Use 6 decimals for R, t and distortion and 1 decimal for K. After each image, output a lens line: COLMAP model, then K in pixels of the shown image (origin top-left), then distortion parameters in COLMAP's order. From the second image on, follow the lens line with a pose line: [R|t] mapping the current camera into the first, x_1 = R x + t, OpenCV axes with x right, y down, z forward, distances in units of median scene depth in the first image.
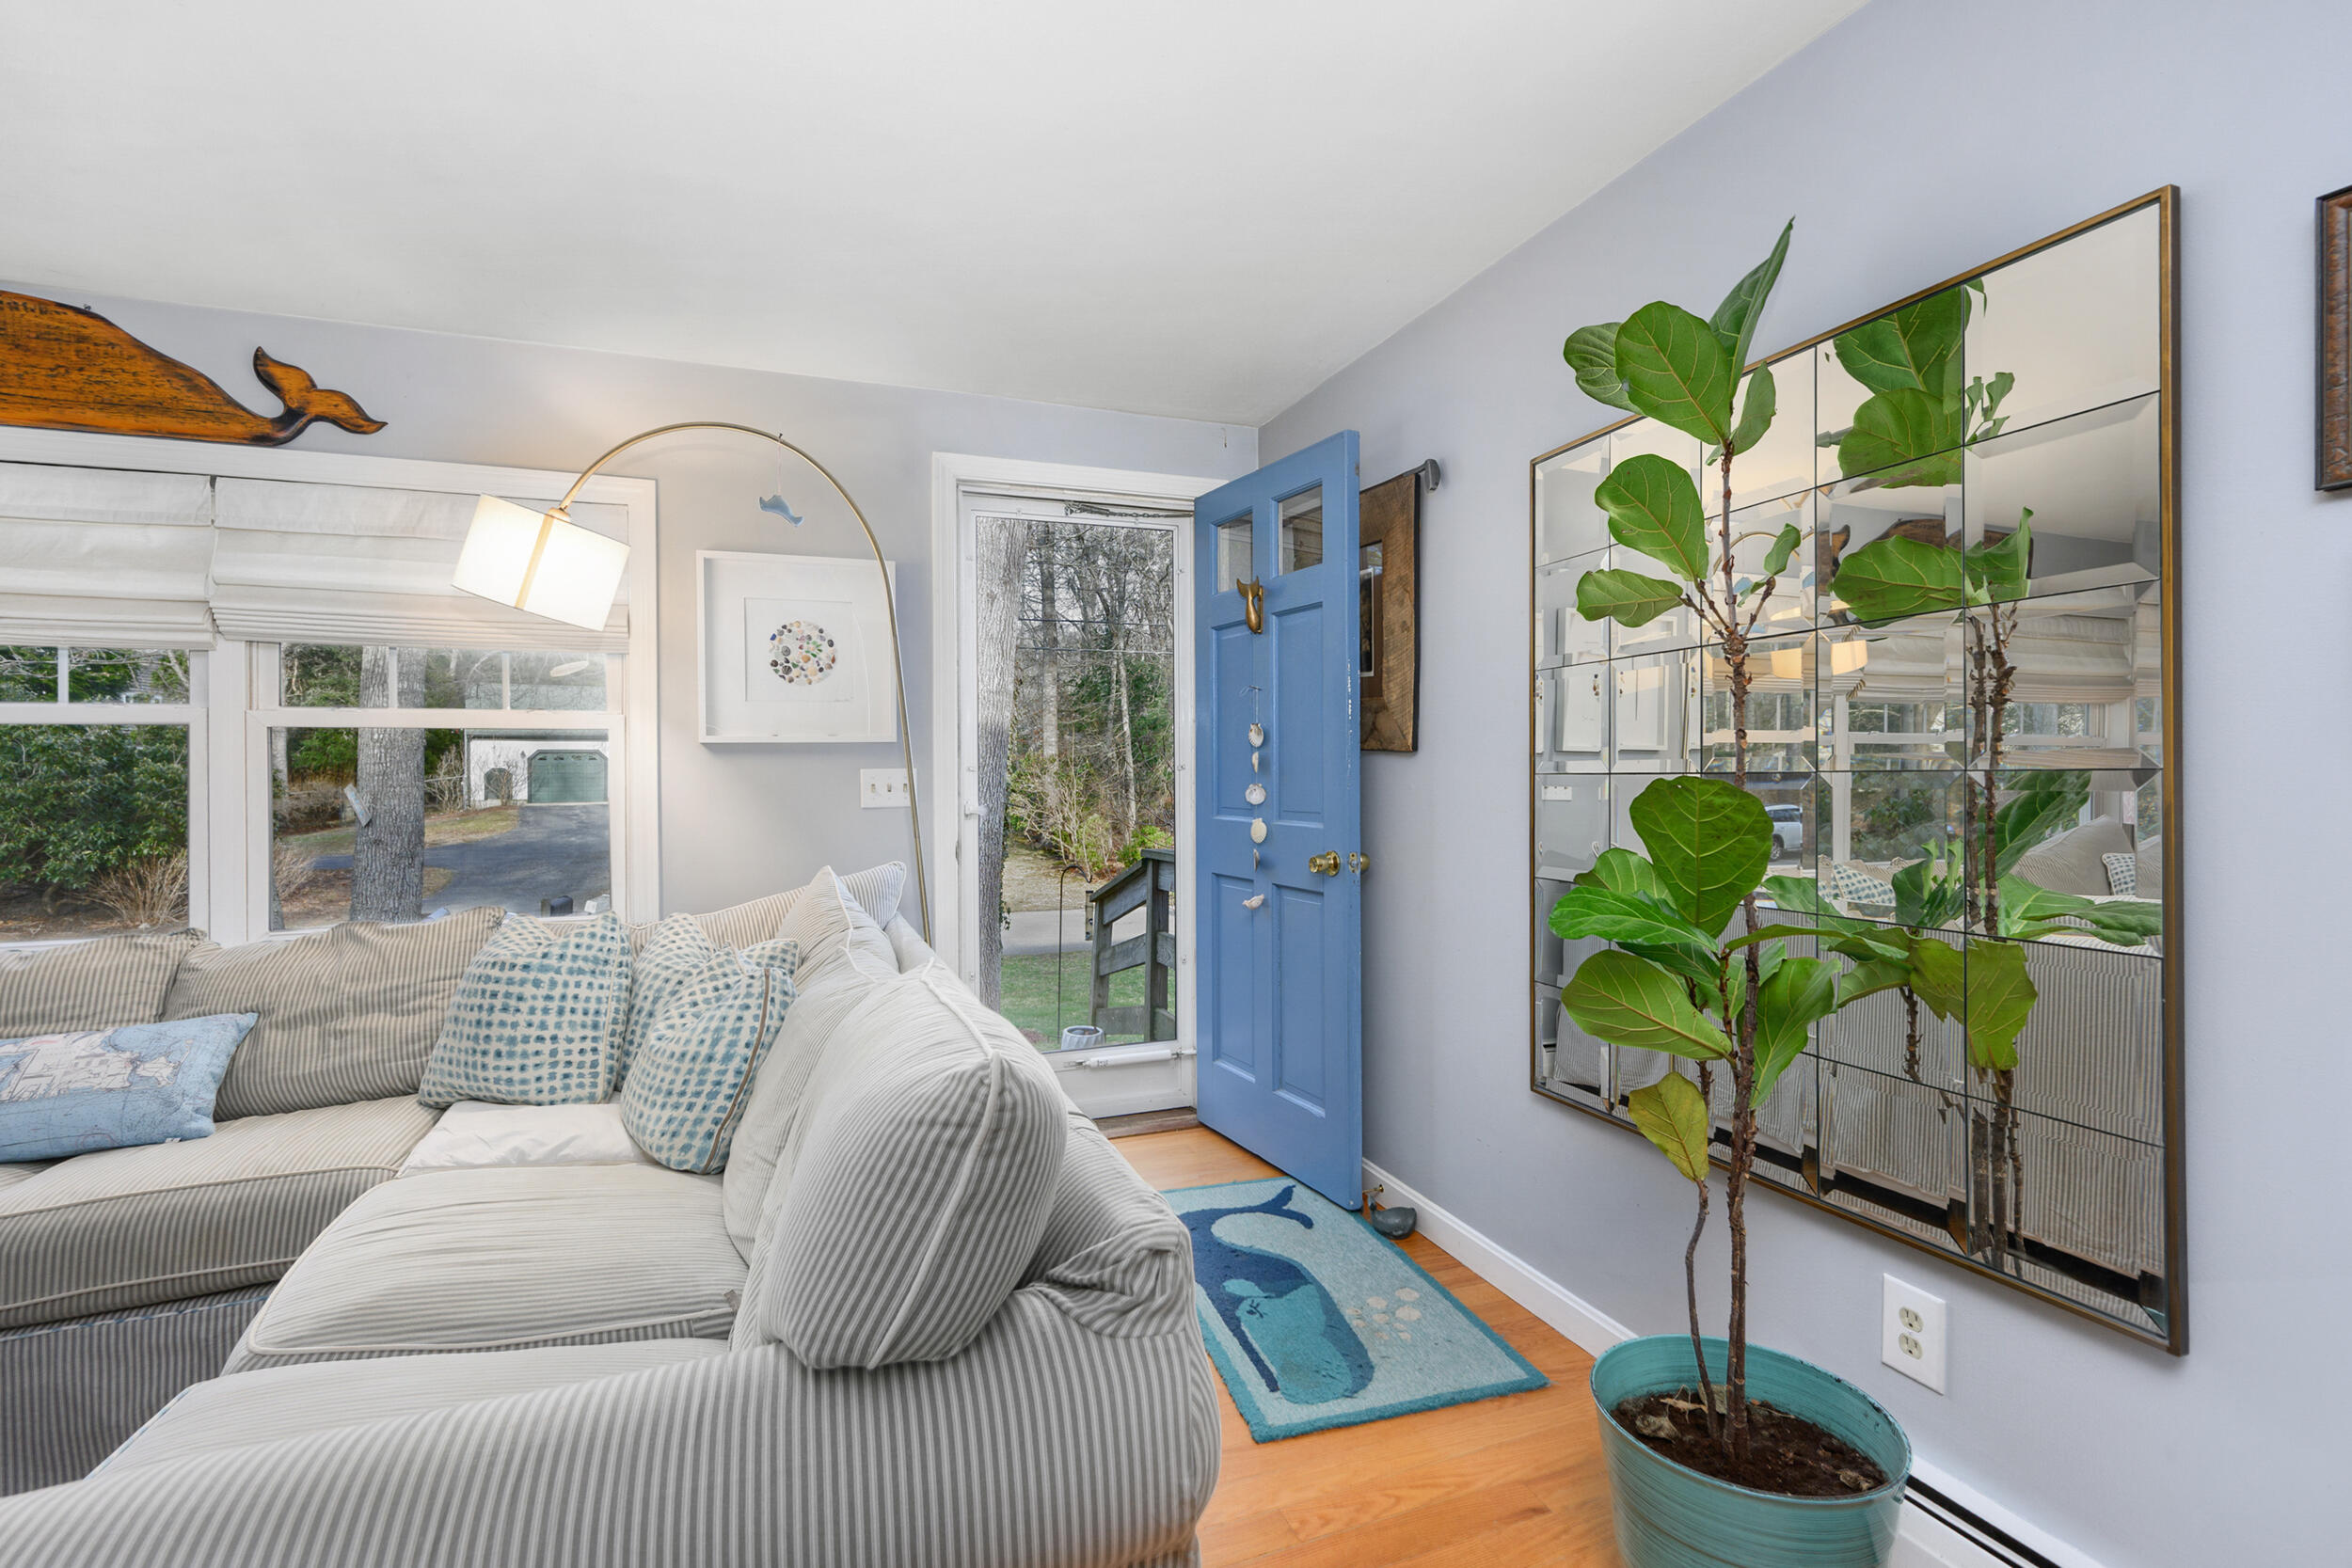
lens RADIAL K [[1035.4, 0, 1180.3], [0, 1035.4, 774.5], [0, 0, 1]] dist [0.001347, -0.001041]
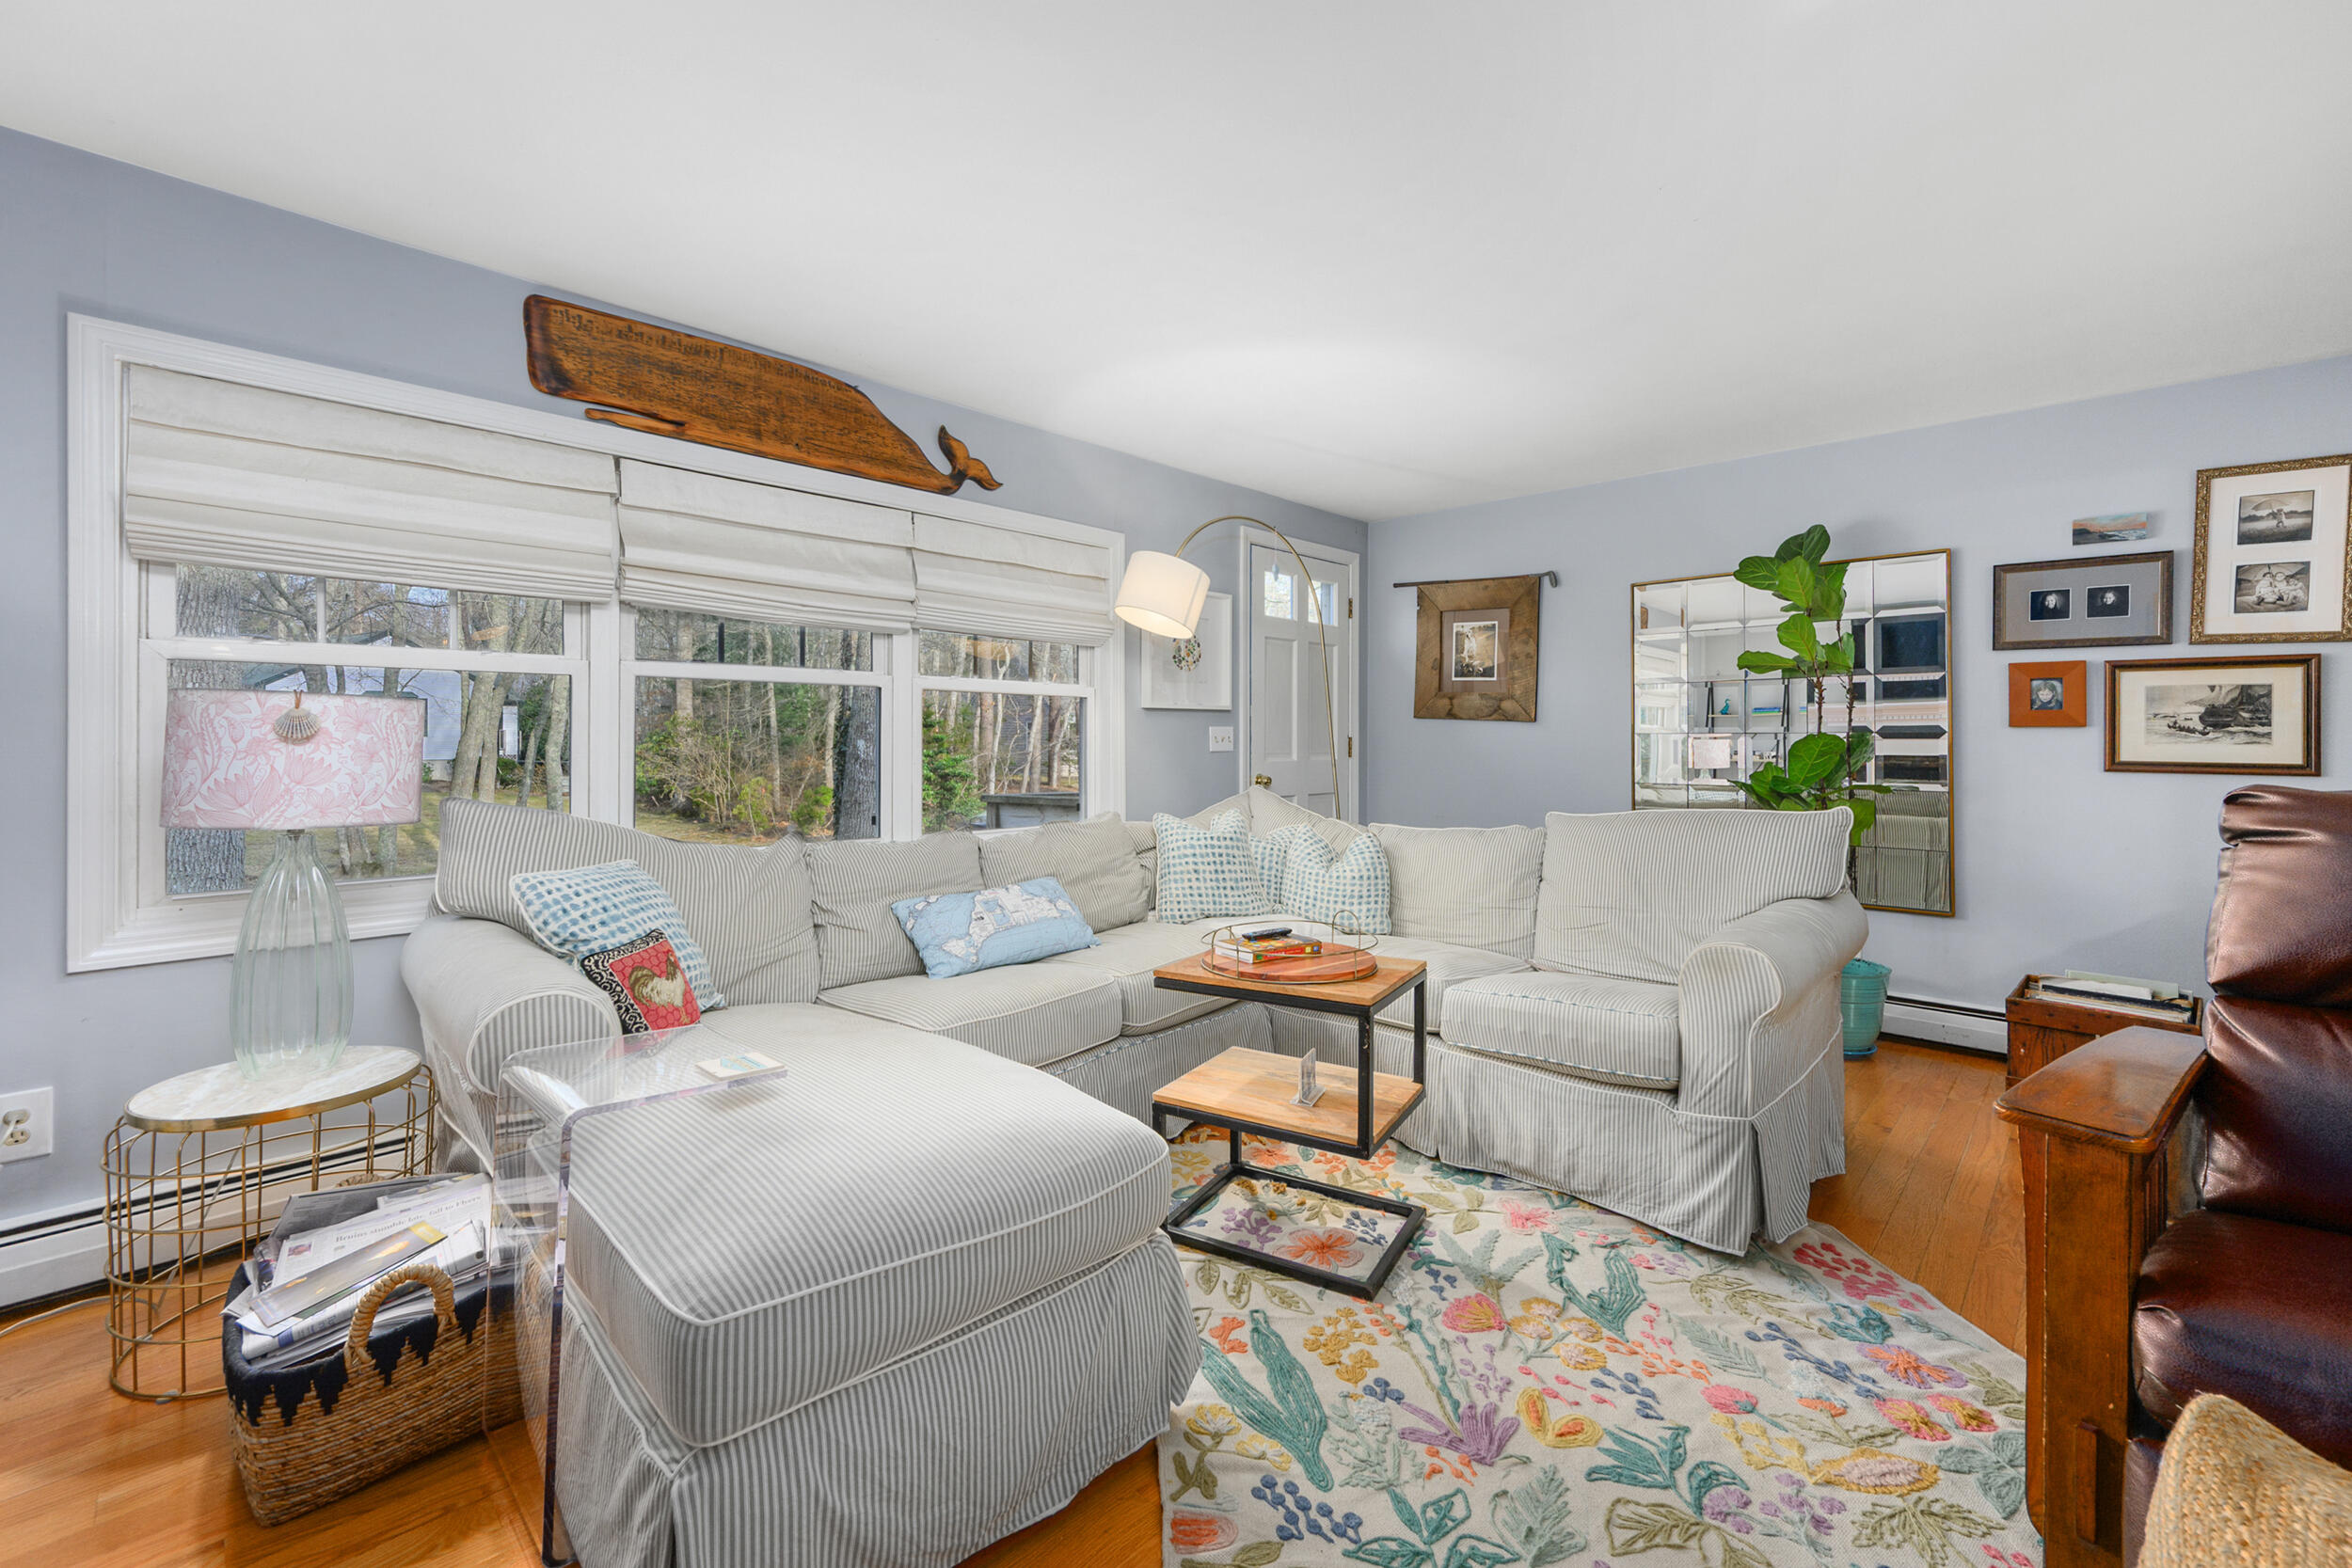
lens RADIAL K [[953.7, 0, 1181.2], [0, 953.7, 726.9], [0, 0, 1]] dist [-0.002545, 0.001485]
pose [[0.914575, 0.017708, 0.404028, -1.277463], [-0.010738, 0.999752, -0.019510, 0.031313], [-0.404273, 0.013505, 0.914539, -0.385403]]
